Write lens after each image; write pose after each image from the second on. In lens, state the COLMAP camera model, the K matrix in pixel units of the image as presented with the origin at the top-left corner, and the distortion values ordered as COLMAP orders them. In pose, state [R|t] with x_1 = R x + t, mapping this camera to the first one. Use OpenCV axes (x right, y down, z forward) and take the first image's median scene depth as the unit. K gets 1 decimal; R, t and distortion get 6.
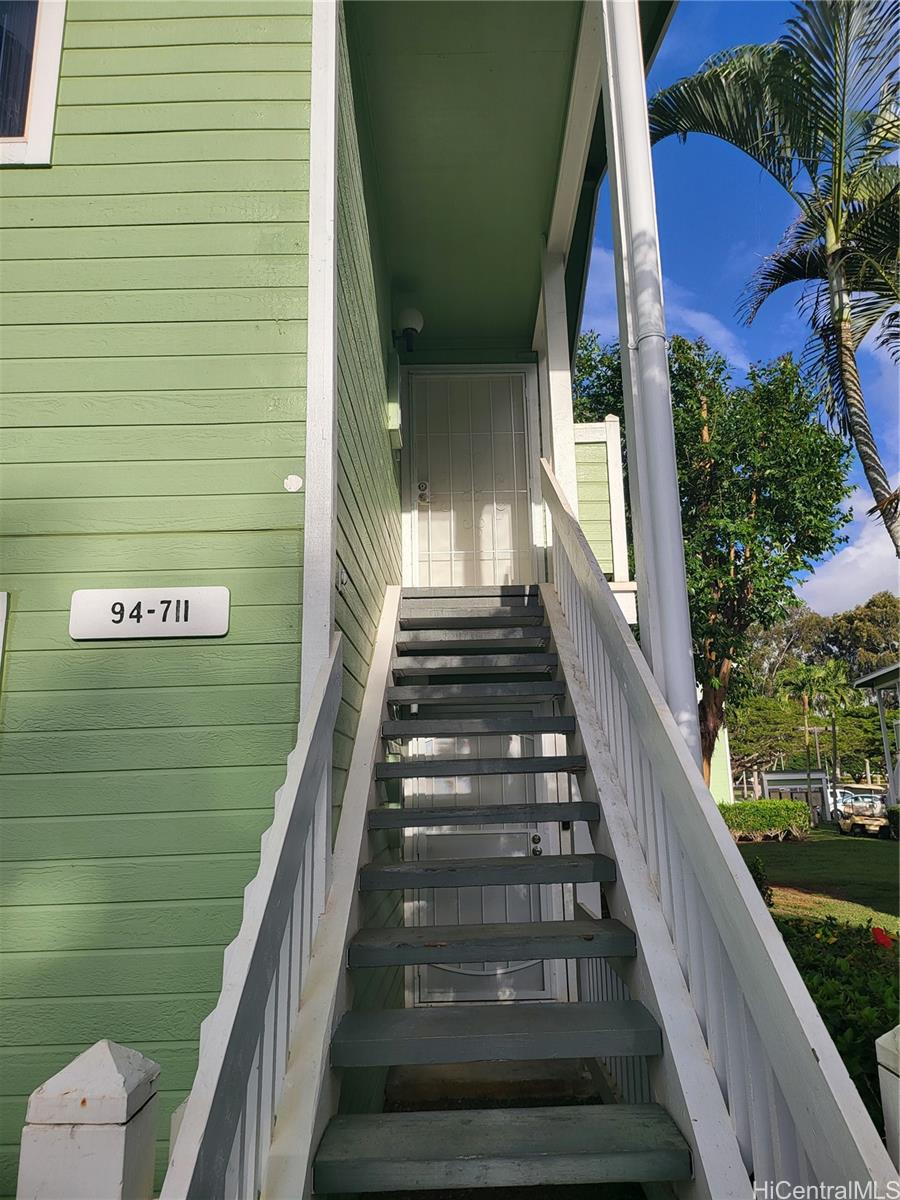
lens RADIAL K [[842.2, 0, 450.0], [0, 842.2, 600.0], [0, 0, 1]] dist [0.023645, -0.002989]
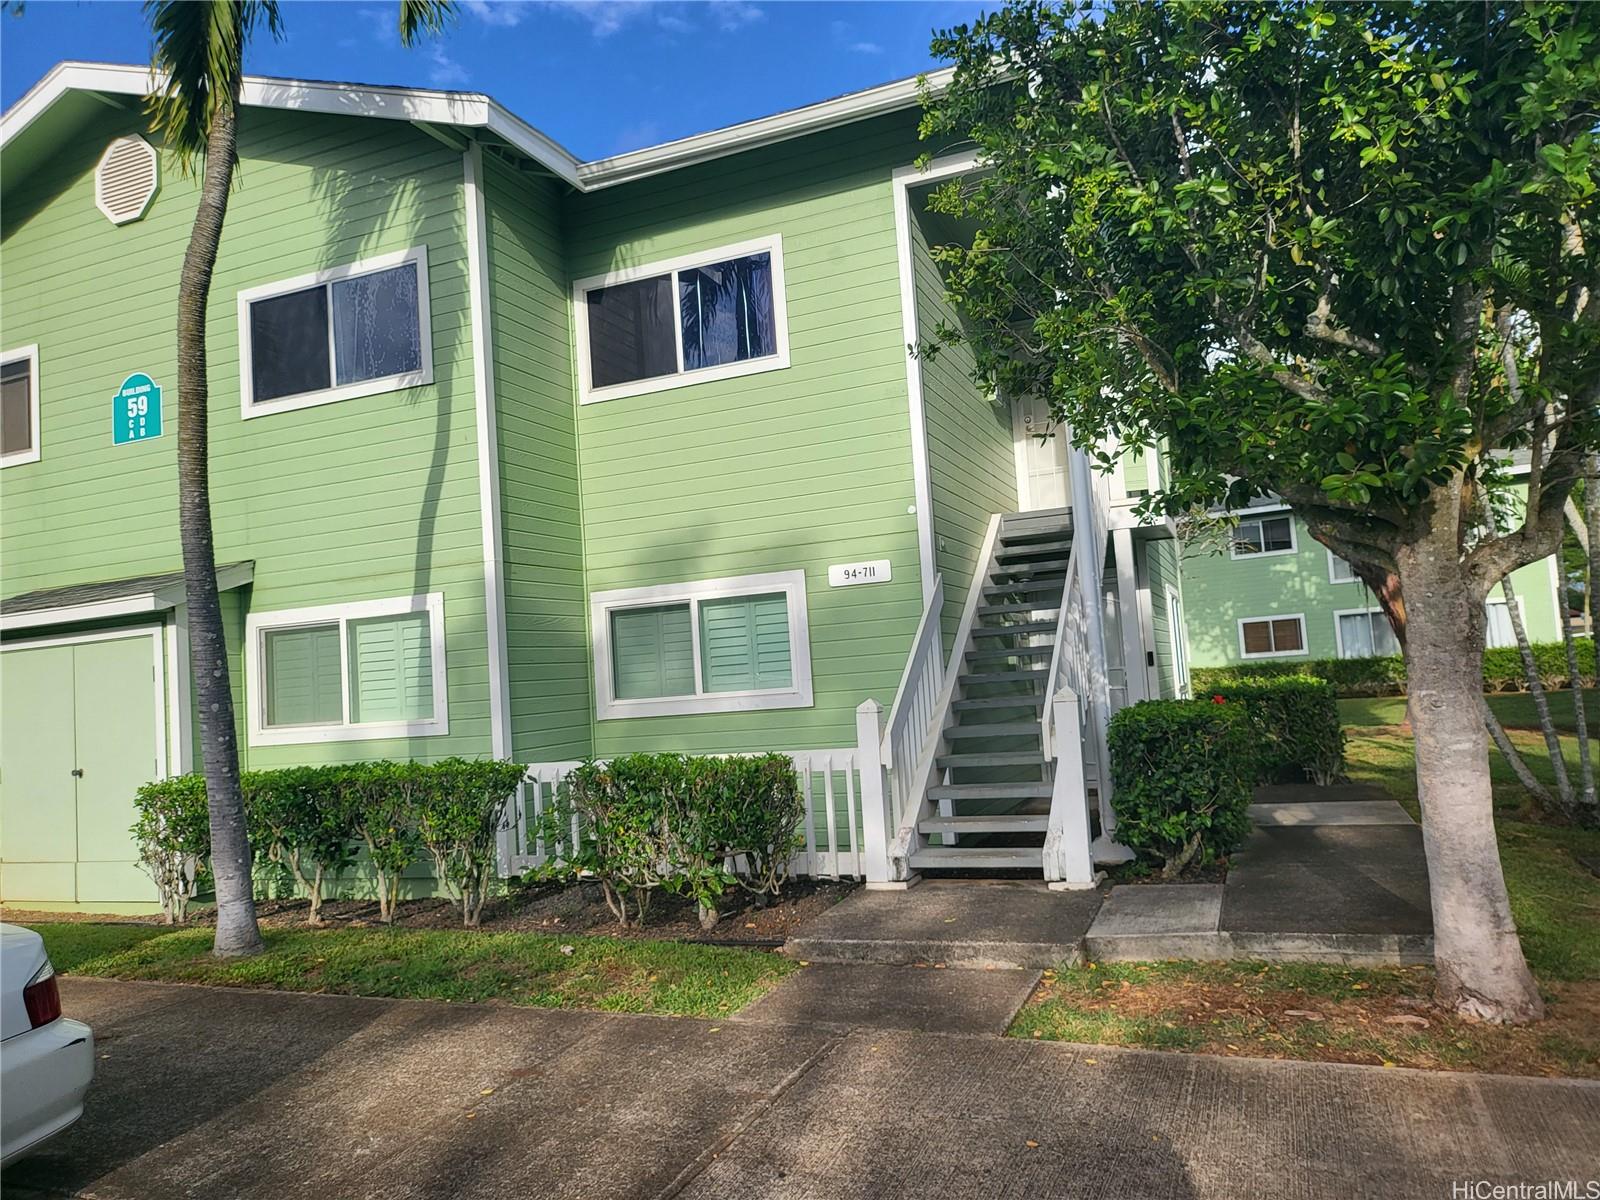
lens RADIAL K [[1122.9, 0, 806.8], [0, 1122.9, 592.0], [0, 0, 1]] dist [0.023645, -0.002989]
pose [[0.932952, -0.064984, -0.354087, 0.540279], [0.120982, 0.982964, 0.138366, -0.334472], [0.339064, -0.171927, 0.924920, -1.718983]]
